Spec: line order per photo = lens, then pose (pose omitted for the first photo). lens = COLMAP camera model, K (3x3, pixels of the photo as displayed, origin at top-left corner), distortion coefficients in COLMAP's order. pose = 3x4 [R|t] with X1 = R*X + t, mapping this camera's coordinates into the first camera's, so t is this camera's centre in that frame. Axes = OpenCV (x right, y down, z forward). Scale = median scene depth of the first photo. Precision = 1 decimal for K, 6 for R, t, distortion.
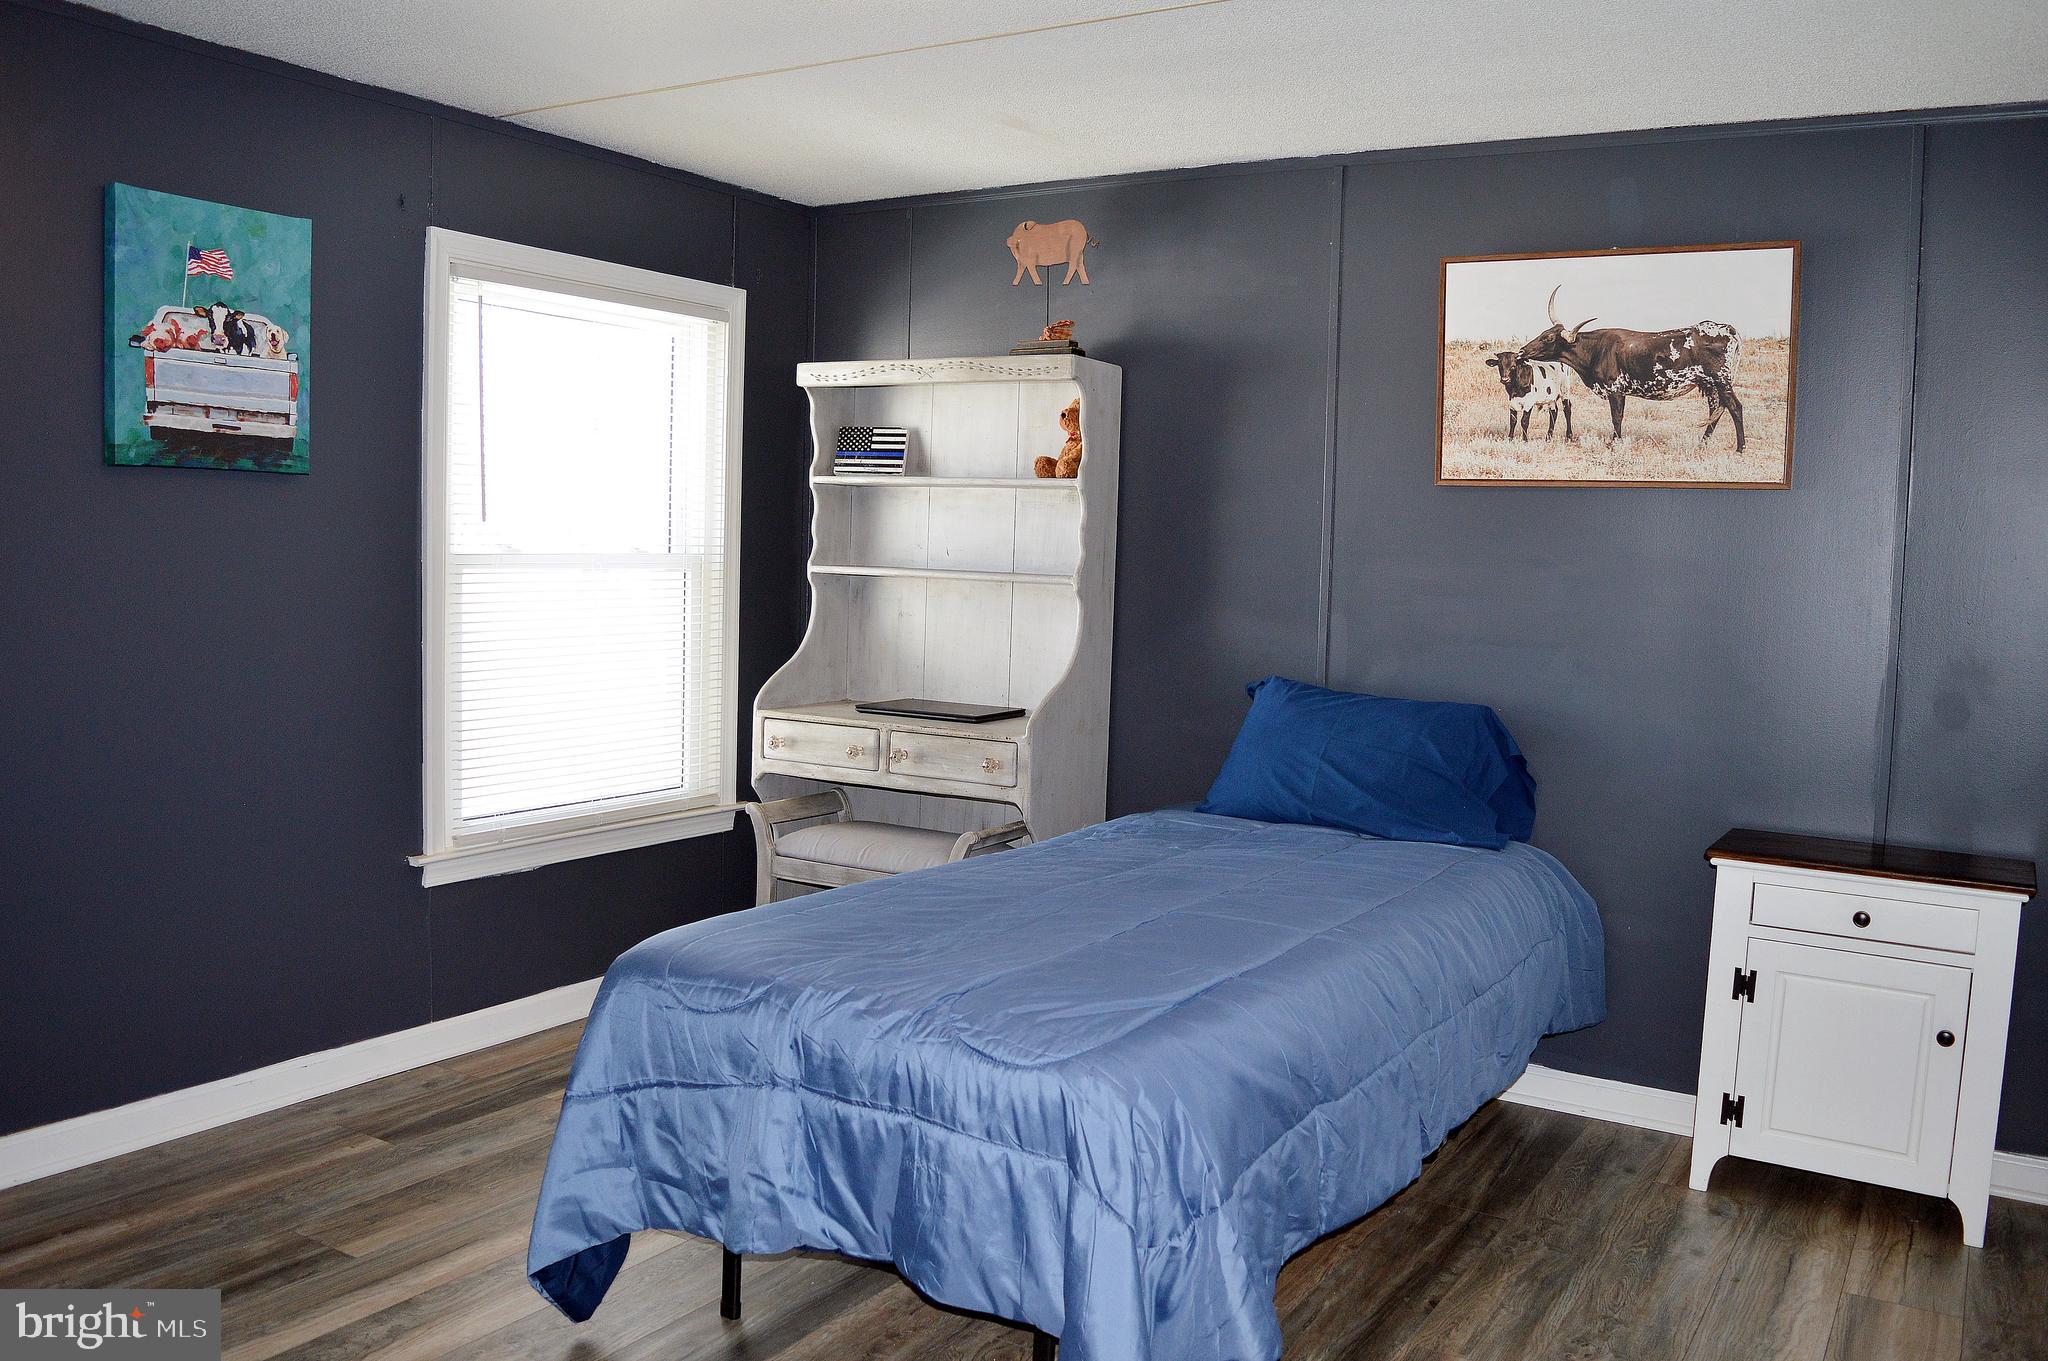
lens RADIAL K [[1666.0, 0, 1024.0], [0, 1666.0, 680.5], [0, 0, 1]] dist [-0.093575, 0.015569]
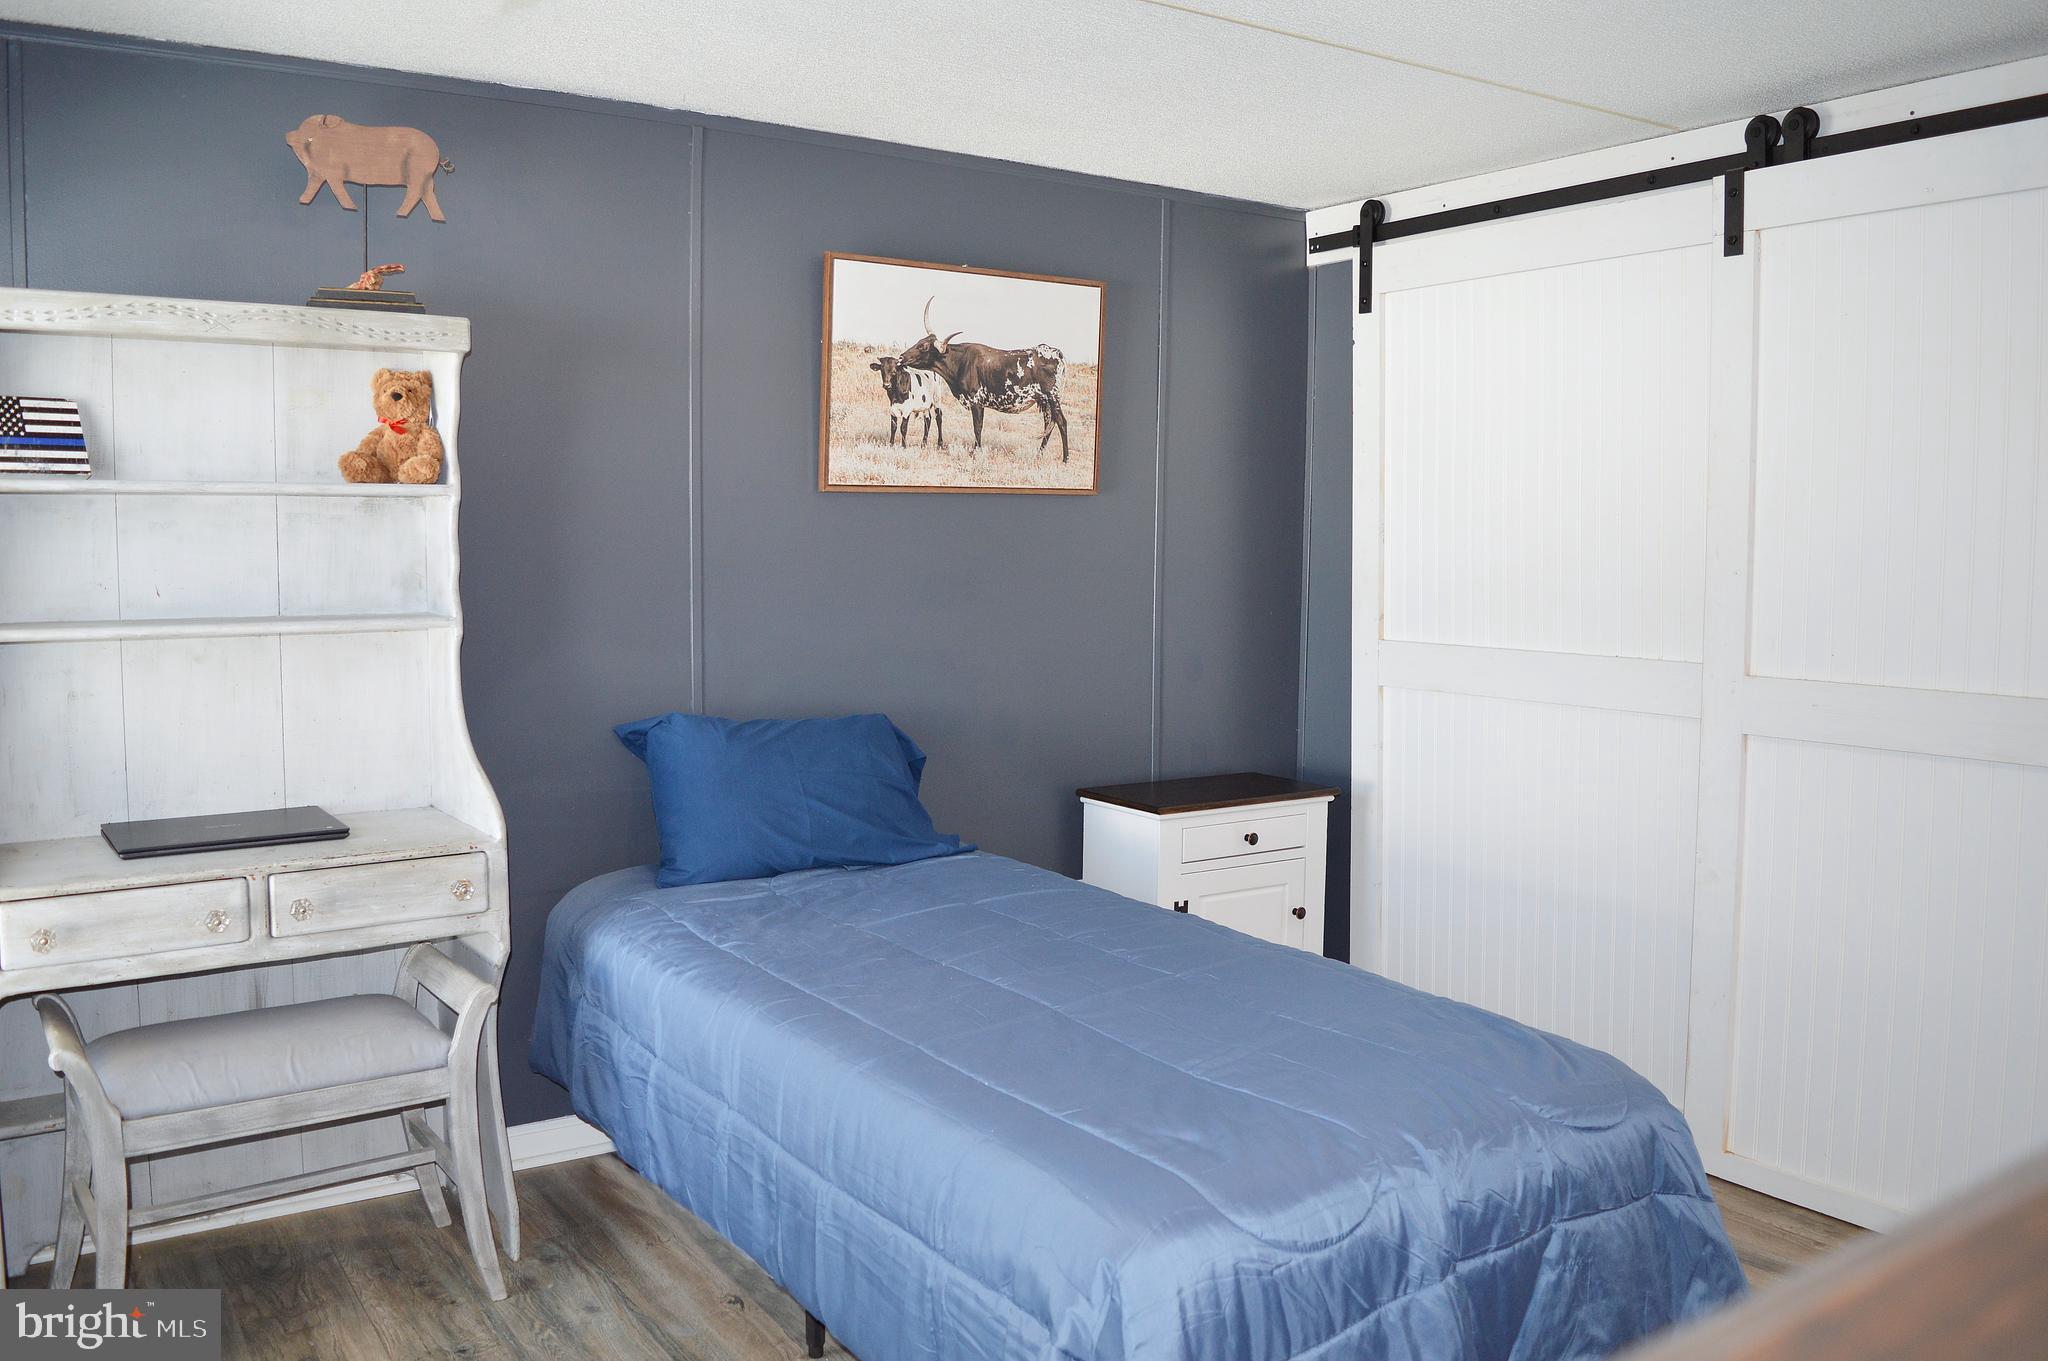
lens RADIAL K [[1666.0, 0, 1024.0], [0, 1666.0, 680.5], [0, 0, 1]] dist [-0.093575, 0.015569]
pose [[0.397255, -0.118600, 0.910012, -0.614803], [0.075041, 0.992491, 0.096592, -0.097783], [-0.914635, 0.029917, 0.403172, 0.534971]]
